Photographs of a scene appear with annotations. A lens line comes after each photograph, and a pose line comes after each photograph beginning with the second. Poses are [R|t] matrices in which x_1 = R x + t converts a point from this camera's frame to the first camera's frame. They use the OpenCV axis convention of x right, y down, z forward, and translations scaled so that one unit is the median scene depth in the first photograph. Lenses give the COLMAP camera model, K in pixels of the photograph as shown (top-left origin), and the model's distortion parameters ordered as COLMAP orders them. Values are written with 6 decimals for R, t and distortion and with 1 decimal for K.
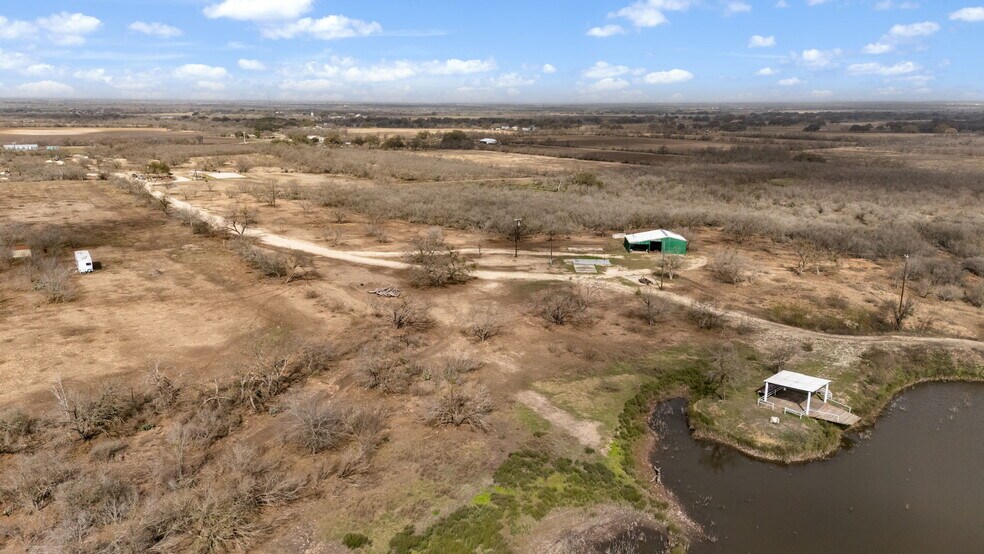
lens RADIAL K [[727.0, 0, 492.0], [0, 727.0, 277.0], [0, 0, 1]] dist [0.086574, -0.078147]
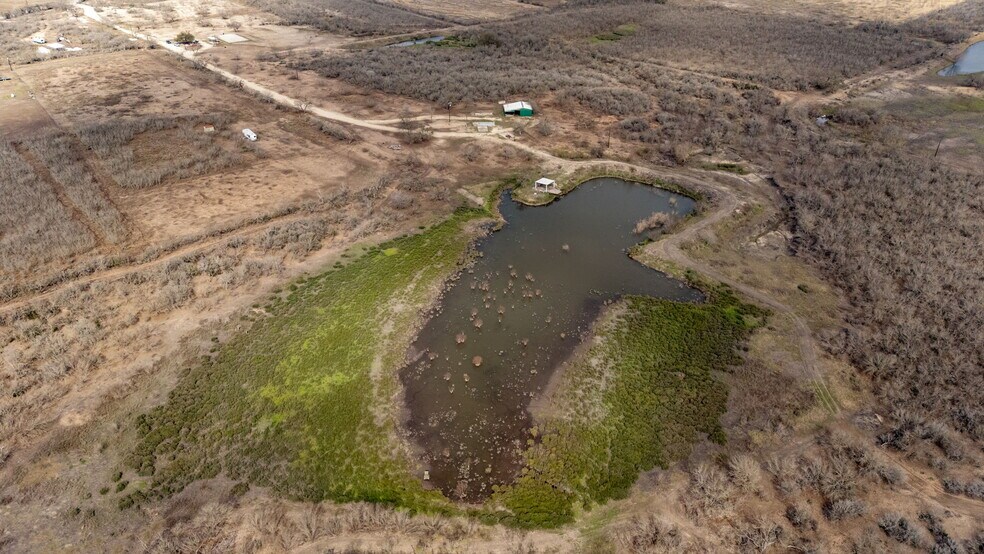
lens RADIAL K [[727.0, 0, 492.0], [0, 727.0, 277.0], [0, 0, 1]] dist [0.086574, -0.078147]
pose [[0.993191, -0.058557, 0.100708, -0.104307], [0.027328, 0.957477, 0.287213, -0.251759], [-0.113244, -0.282505, 0.952558, -1.409892]]
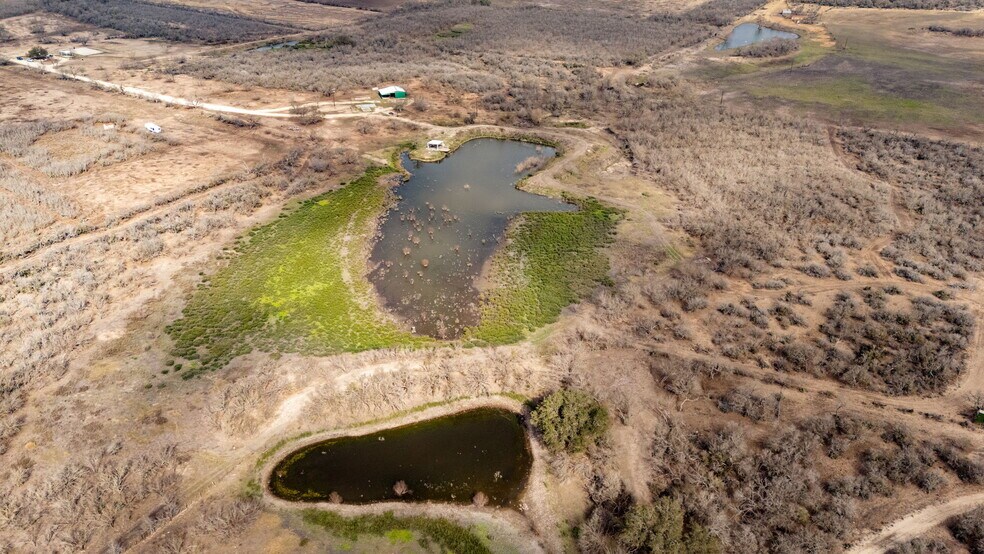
lens RADIAL K [[727.0, 0, 492.0], [0, 727.0, 277.0], [0, 0, 1]] dist [0.086574, -0.078147]
pose [[0.933716, -0.175488, 0.312054, -0.415700], [0.085916, 0.955990, 0.280539, -0.153301], [-0.347552, -0.235133, 0.907700, -1.827168]]
